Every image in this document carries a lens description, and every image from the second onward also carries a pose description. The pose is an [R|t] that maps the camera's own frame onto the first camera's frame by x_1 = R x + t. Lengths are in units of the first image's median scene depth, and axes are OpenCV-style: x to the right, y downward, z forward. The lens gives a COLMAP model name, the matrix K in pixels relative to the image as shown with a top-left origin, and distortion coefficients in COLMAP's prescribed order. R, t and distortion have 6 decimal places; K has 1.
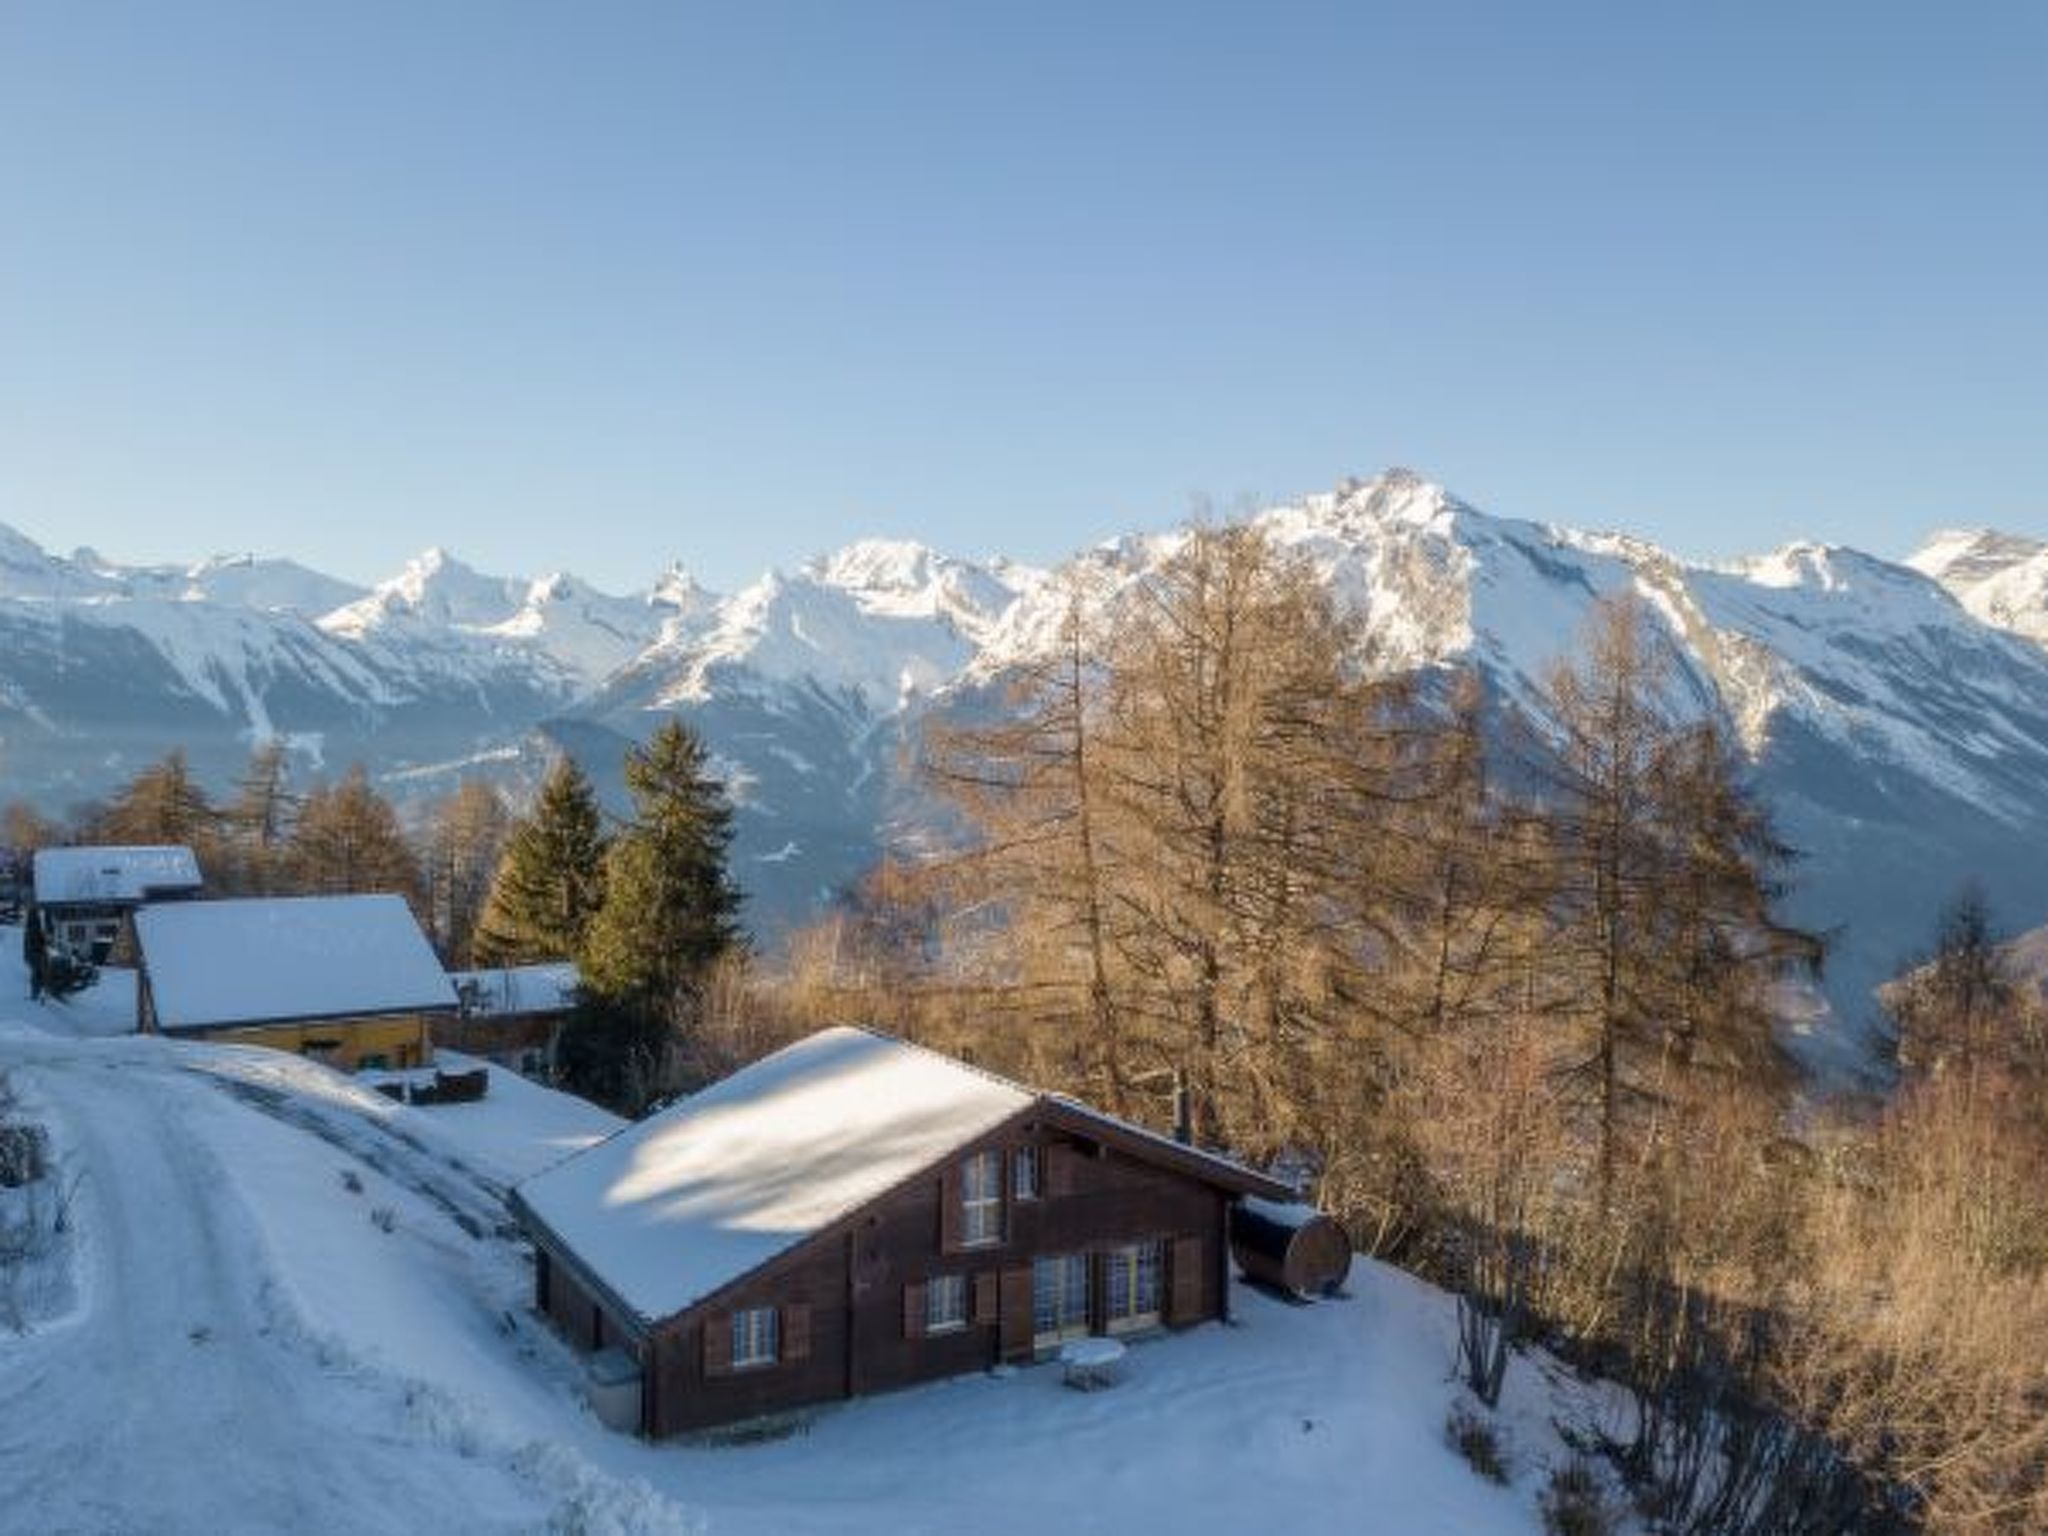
lens RADIAL K [[1689.7, 0, 1021.5], [0, 1689.7, 769.2], [0, 0, 1]] dist [0.033899, -0.038766]
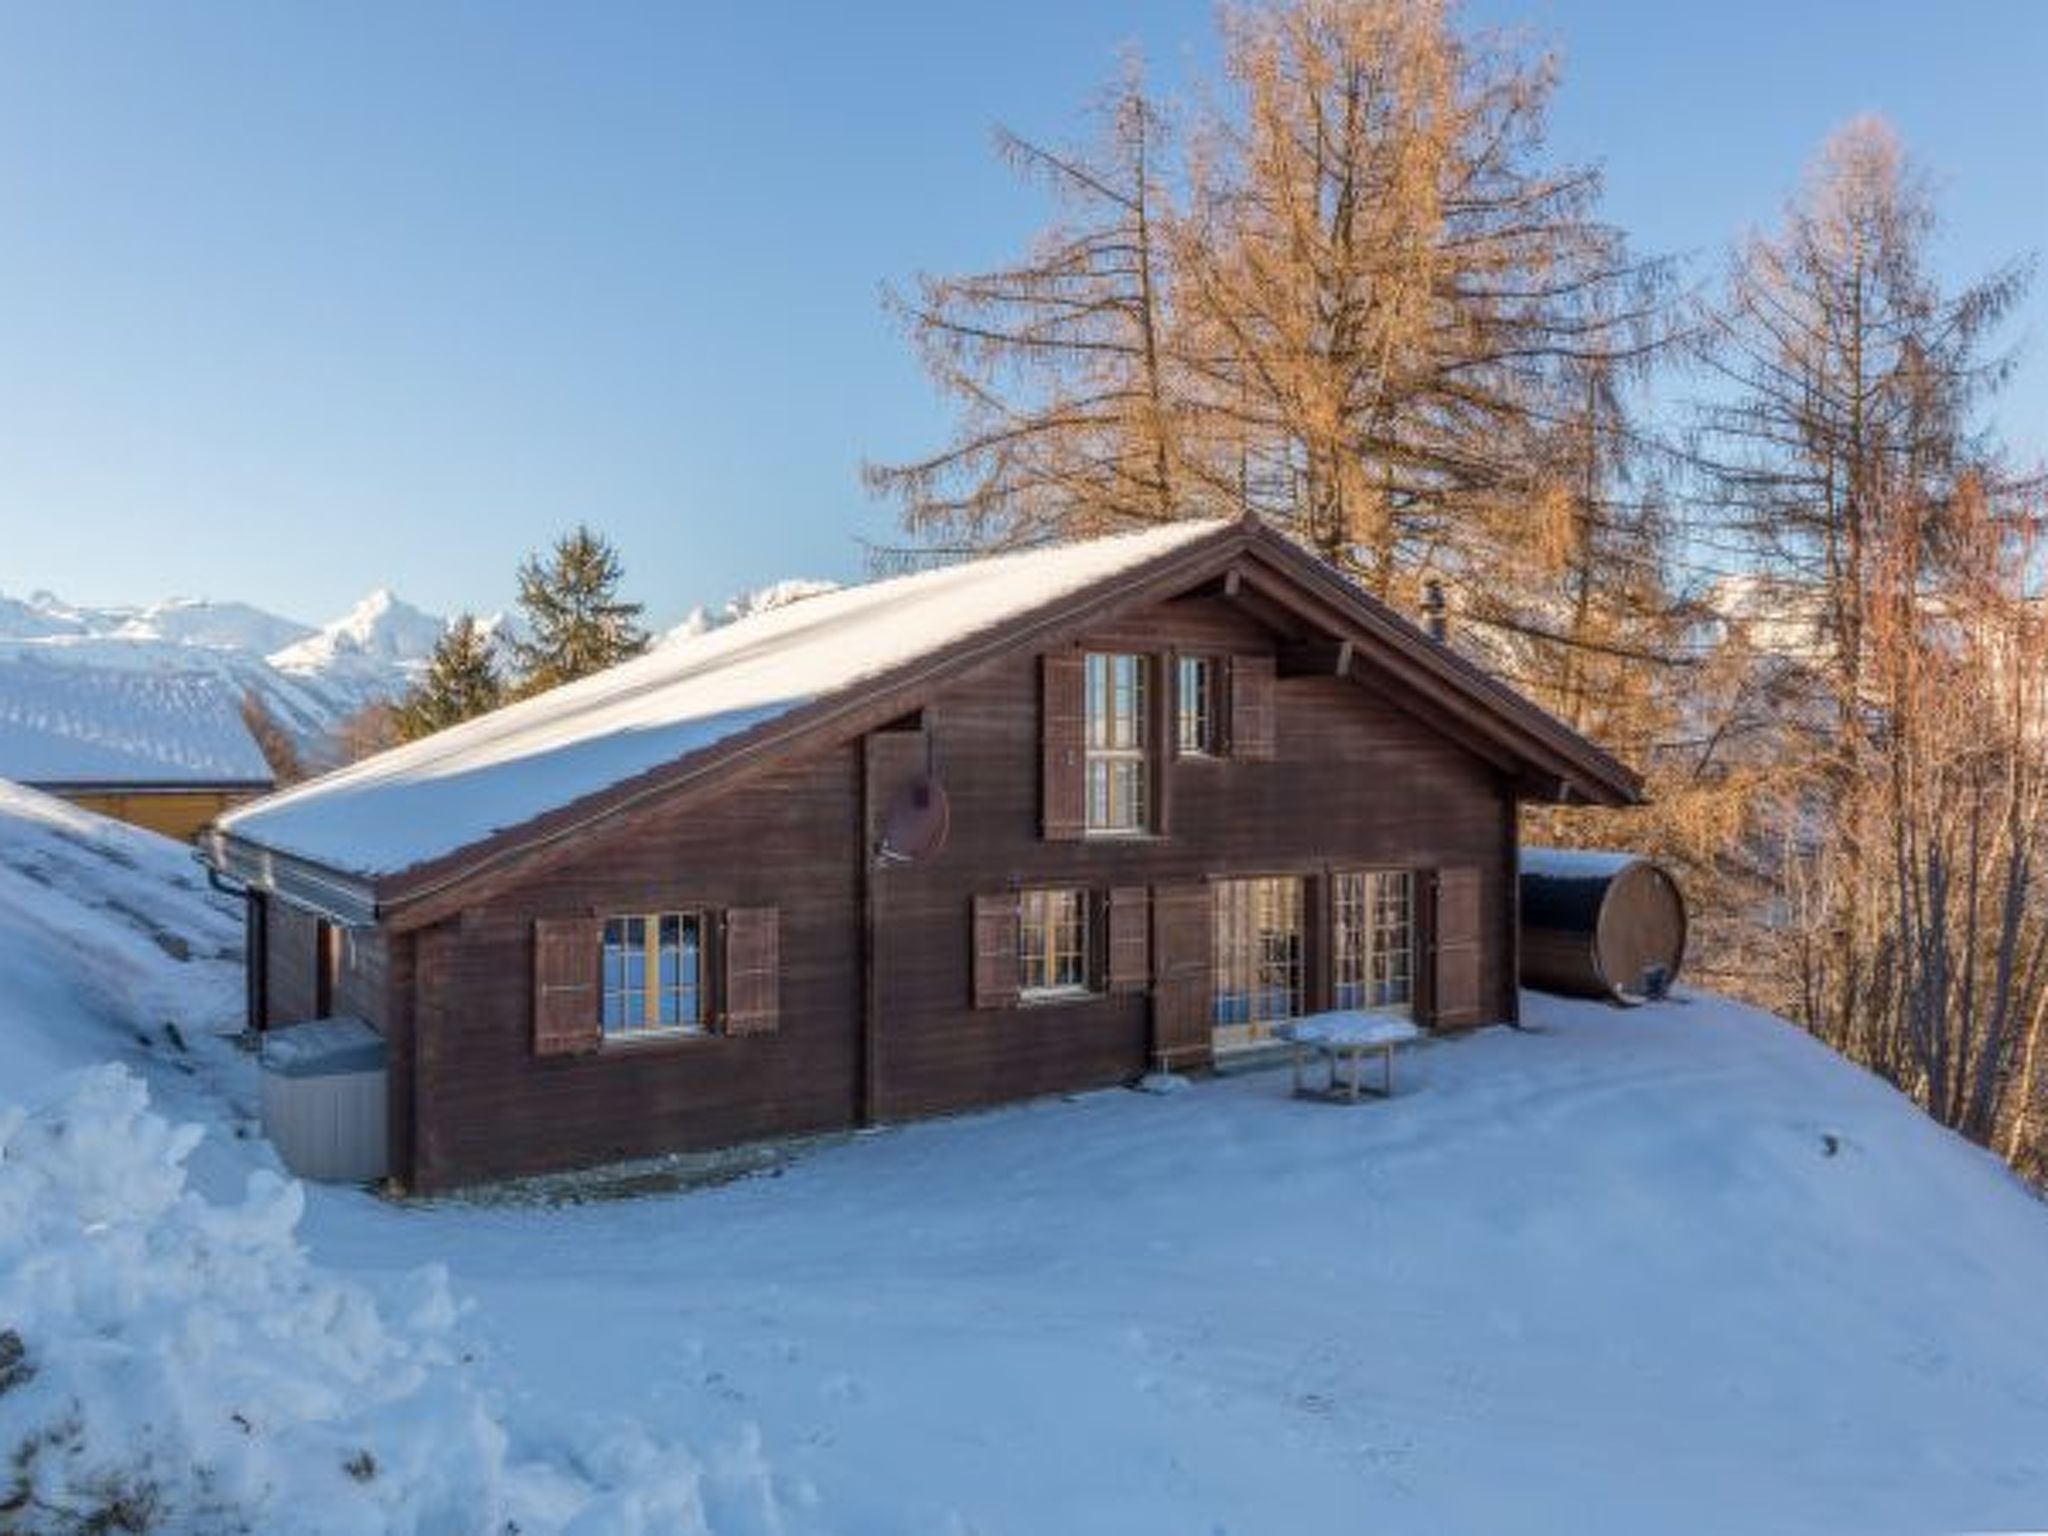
lens RADIAL K [[1525.8, 0, 1044.8], [0, 1525.8, 765.4], [0, 0, 1]] dist [0.004155, -0.001227]
pose [[0.997067, -0.011526, 0.075663, -0.078003], [0.012723, 0.999801, -0.015353, 0.263711], [-0.075471, 0.016271, 0.997015, 0.544353]]
